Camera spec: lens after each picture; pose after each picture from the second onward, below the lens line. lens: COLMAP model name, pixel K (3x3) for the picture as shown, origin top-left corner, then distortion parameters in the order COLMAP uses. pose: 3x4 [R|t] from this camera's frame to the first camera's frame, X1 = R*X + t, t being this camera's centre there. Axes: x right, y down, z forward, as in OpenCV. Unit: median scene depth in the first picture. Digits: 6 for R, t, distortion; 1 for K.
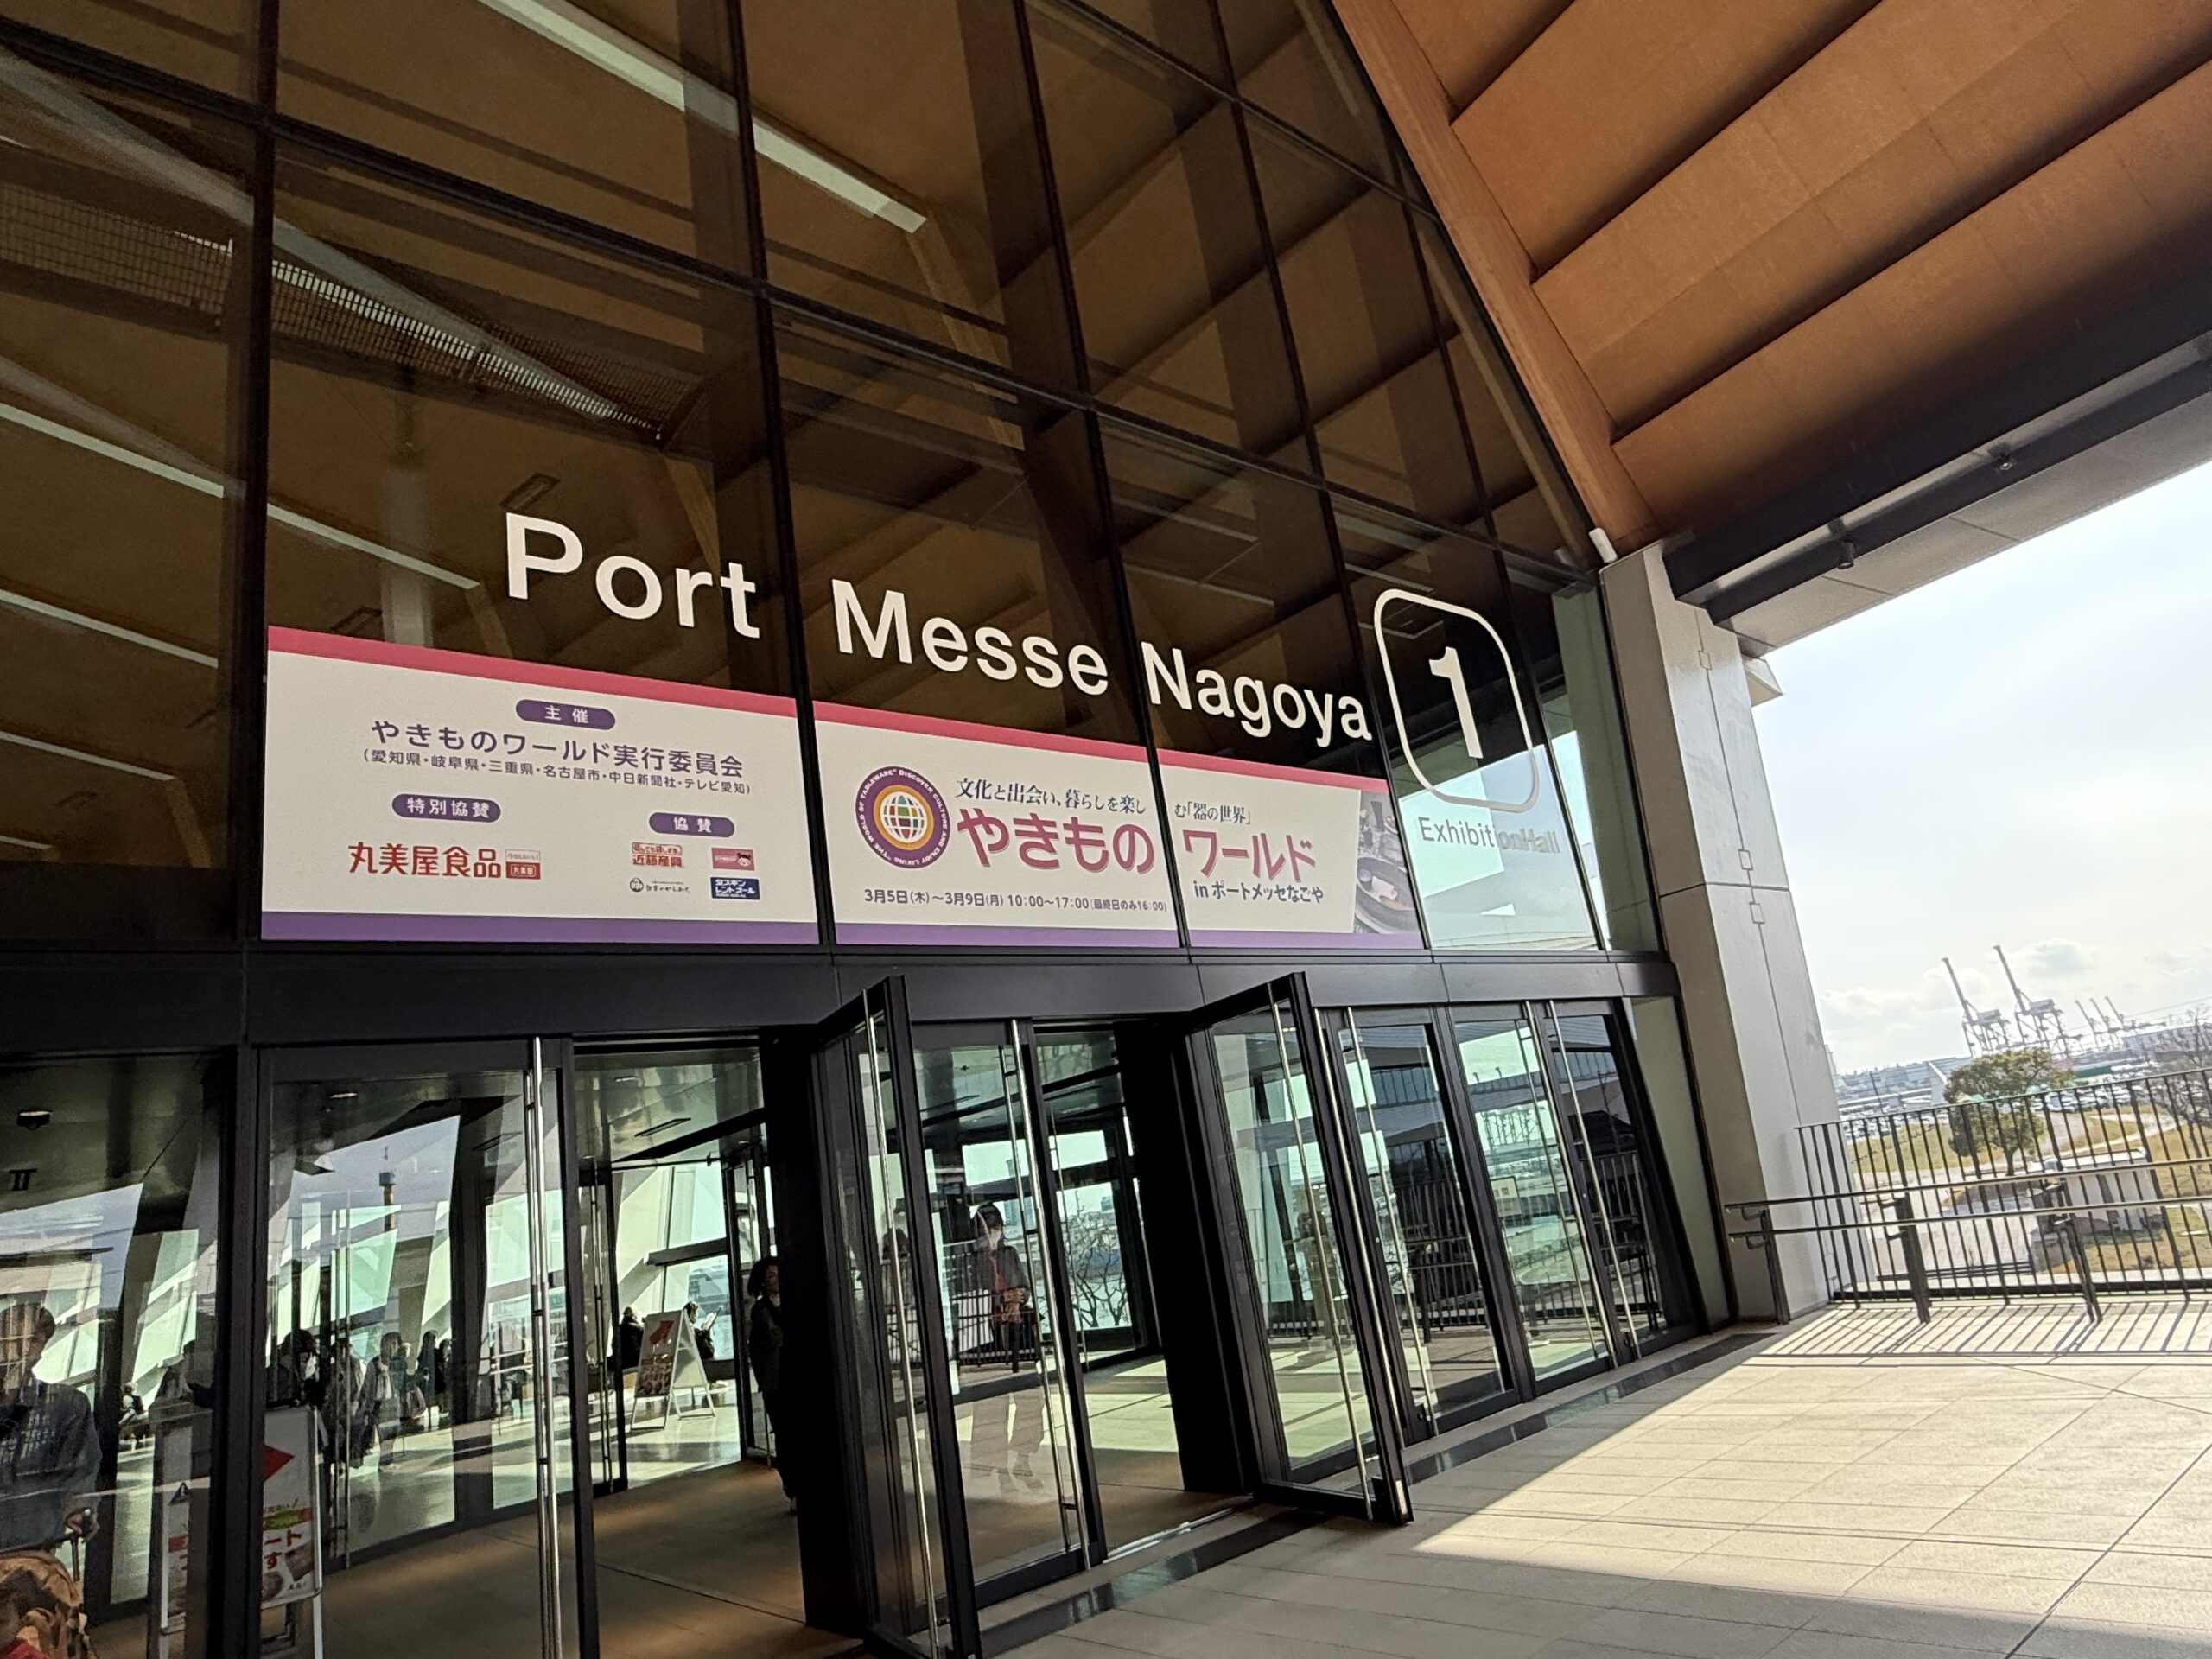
lens RADIAL K [[1317.1, 0, 1109.5], [0, 1317.1, 841.6], [0, 0, 1]] dist [-0.005176, 0.000510]
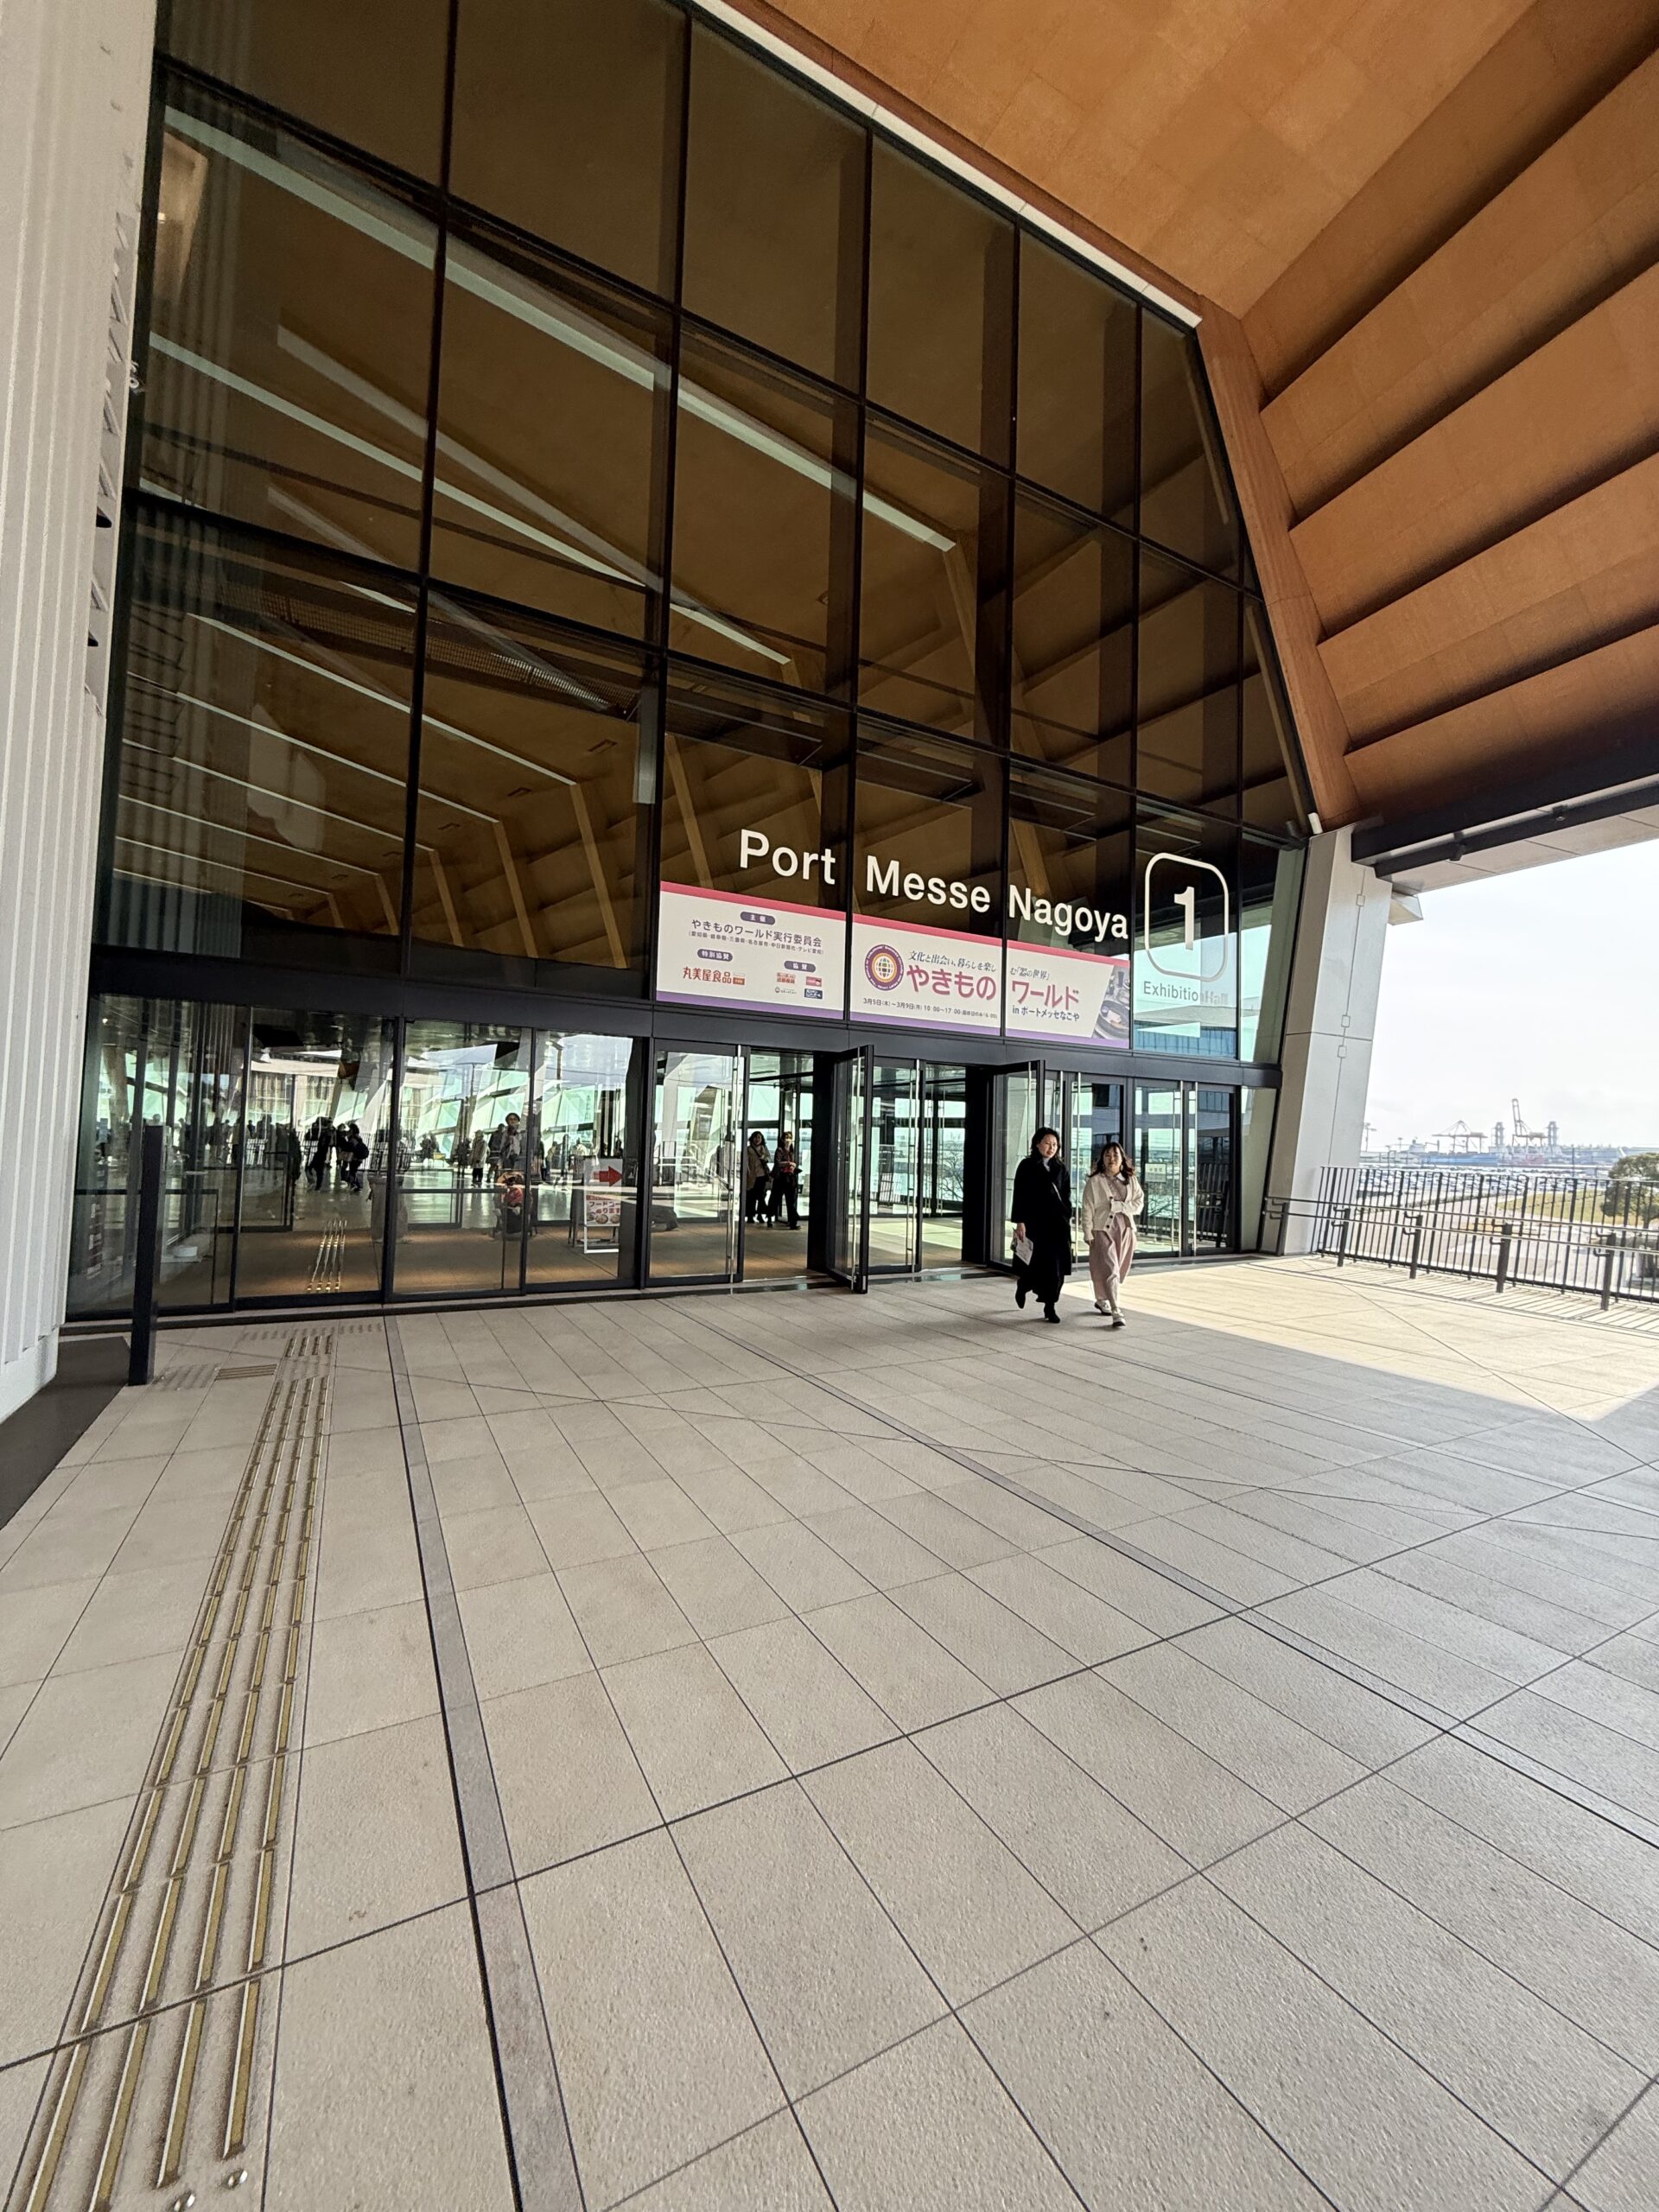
lens RADIAL K [[882.8, 0, 833.9], [0, 882.8, 1100.7], [0, 0, 1]] dist [-0.001256, -0.000121]
pose [[0.967986, 0.172199, -0.182621, 0.065314], [-0.123248, 0.959891, 0.251833, -0.136502], [0.218662, -0.221264, 0.950384, -0.435894]]
